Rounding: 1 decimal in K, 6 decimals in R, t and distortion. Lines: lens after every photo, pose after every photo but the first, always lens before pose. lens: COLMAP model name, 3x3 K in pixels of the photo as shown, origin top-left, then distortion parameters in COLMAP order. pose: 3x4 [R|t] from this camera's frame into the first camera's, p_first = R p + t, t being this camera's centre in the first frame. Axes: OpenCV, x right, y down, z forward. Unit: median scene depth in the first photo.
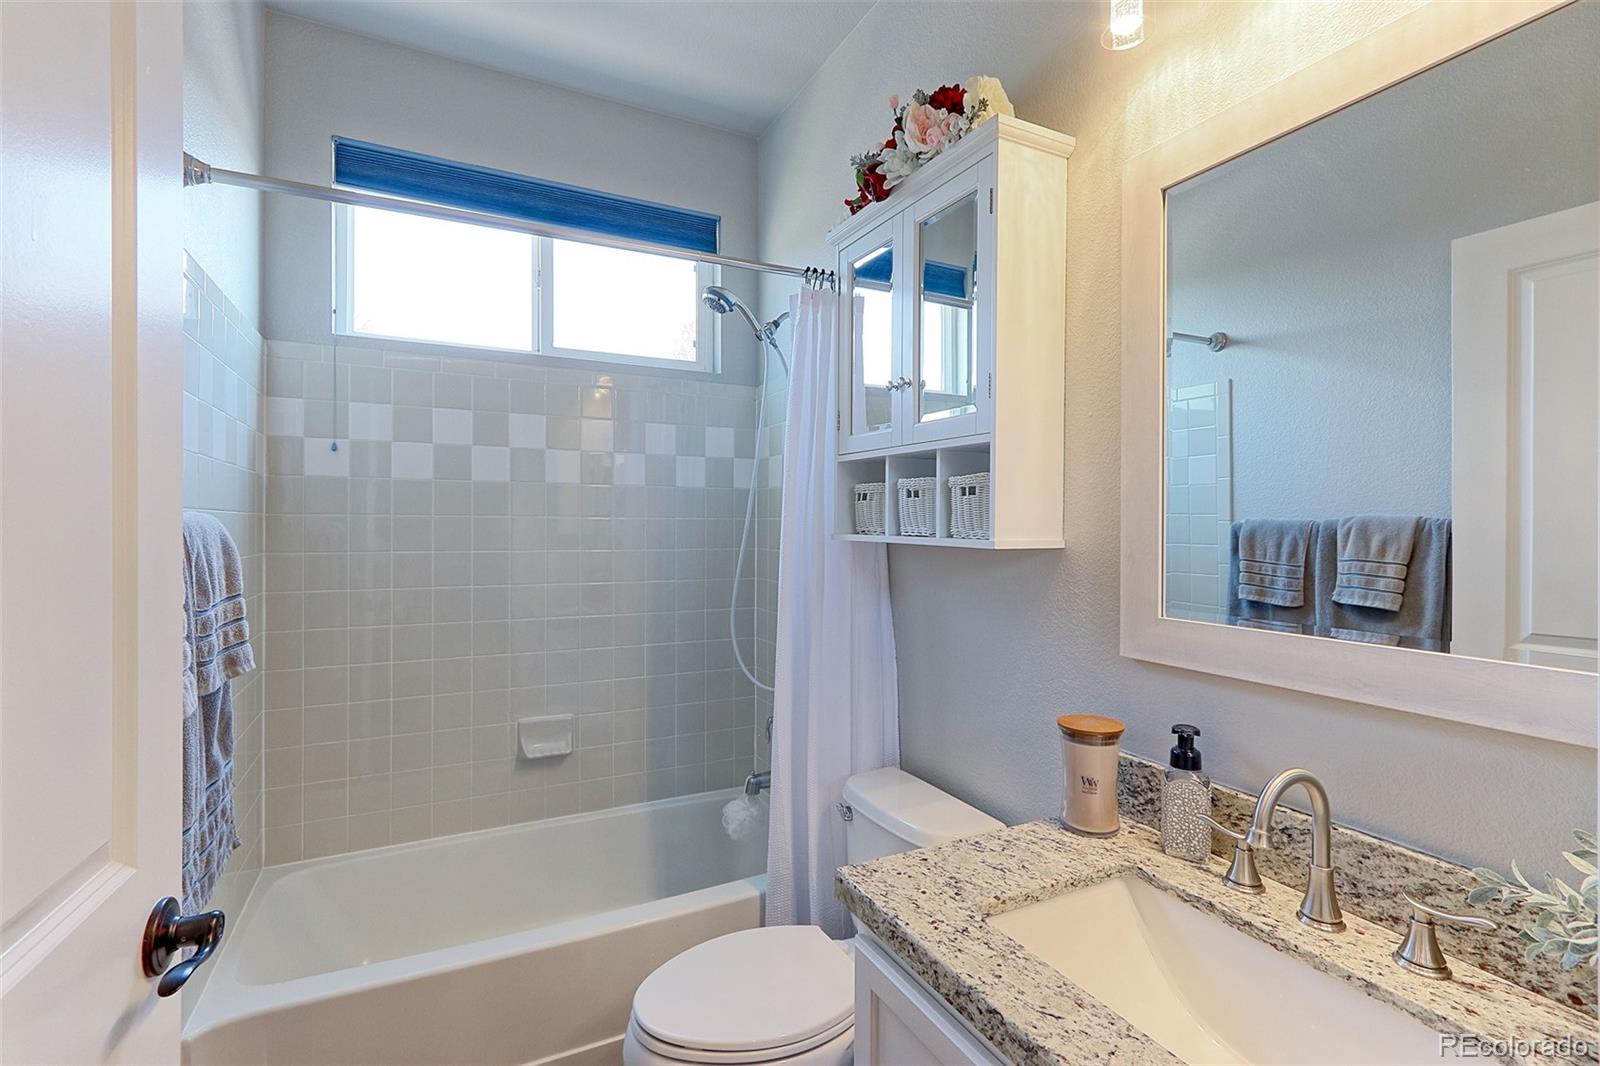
lens RADIAL K [[740.3, 0, 792.6], [0, 740.3, 529.5], [0, 0, 1]] dist [0.002325, 0.001114]
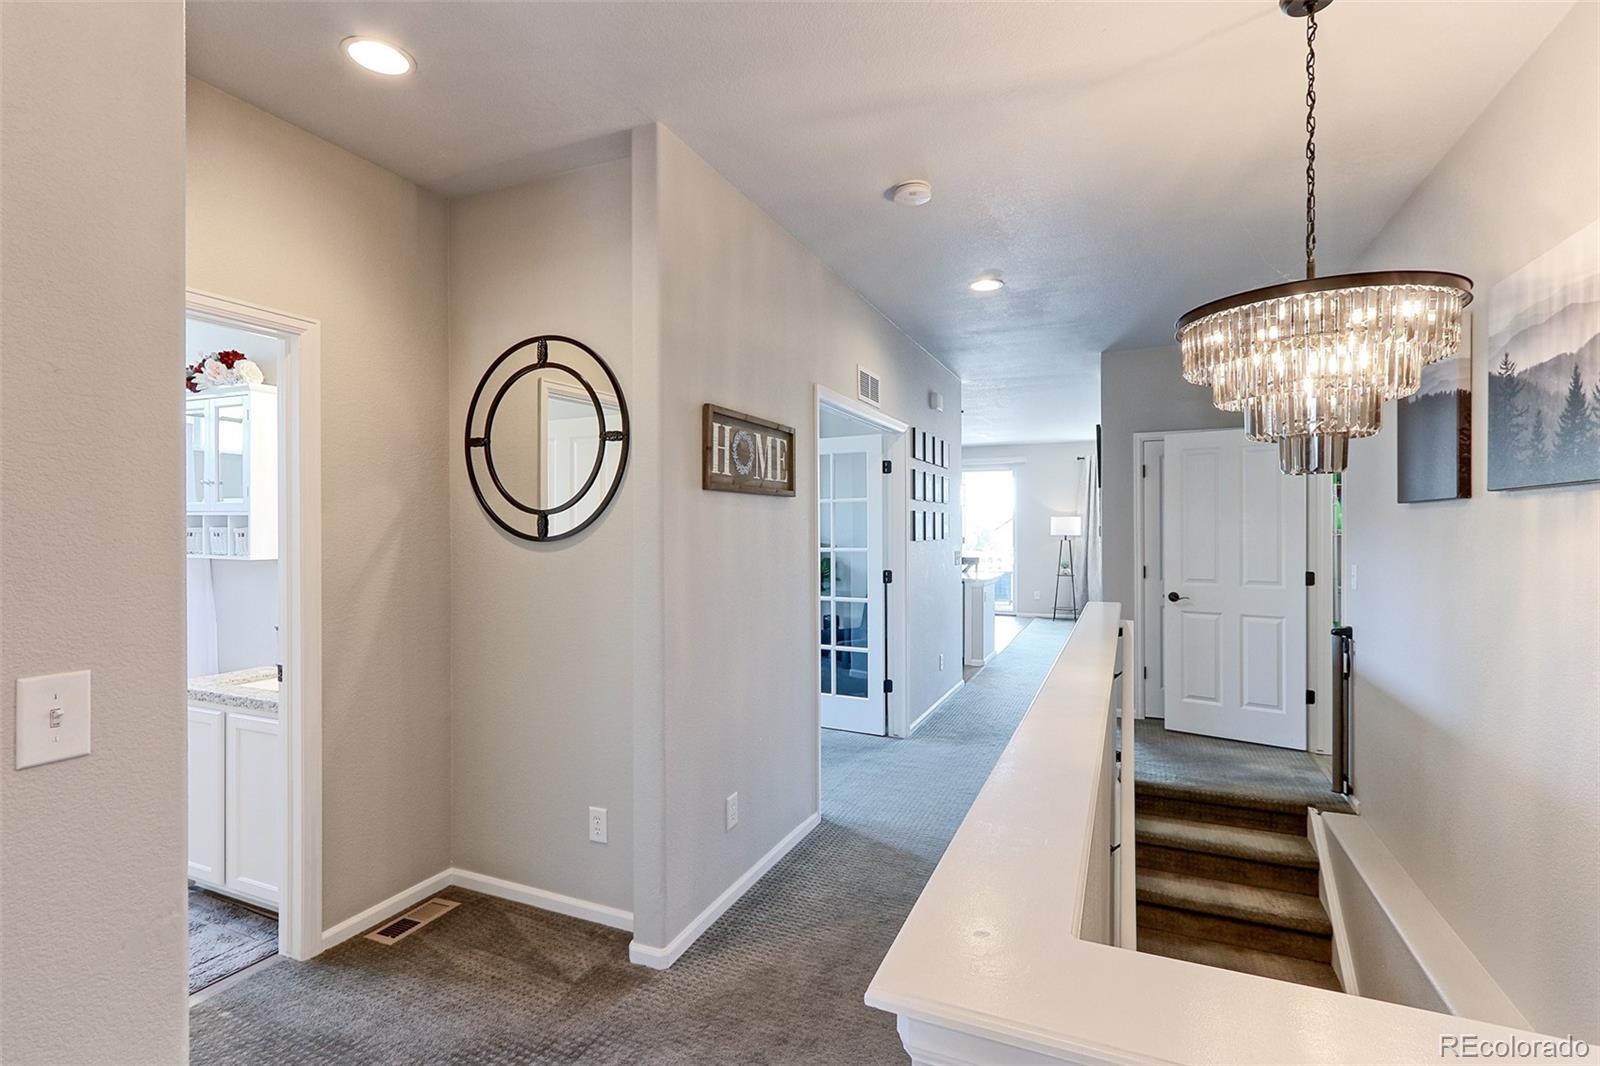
lens RADIAL K [[751.3, 0, 793.4], [0, 751.3, 529.4], [0, 0, 1]] dist [0.001380, 0.000459]
pose [[0.765835, -0.008439, 0.642982, 0.047610], [0.013958, 0.999896, -0.003501, -0.035590], [-0.642886, 0.011656, 0.765873, -1.802050]]
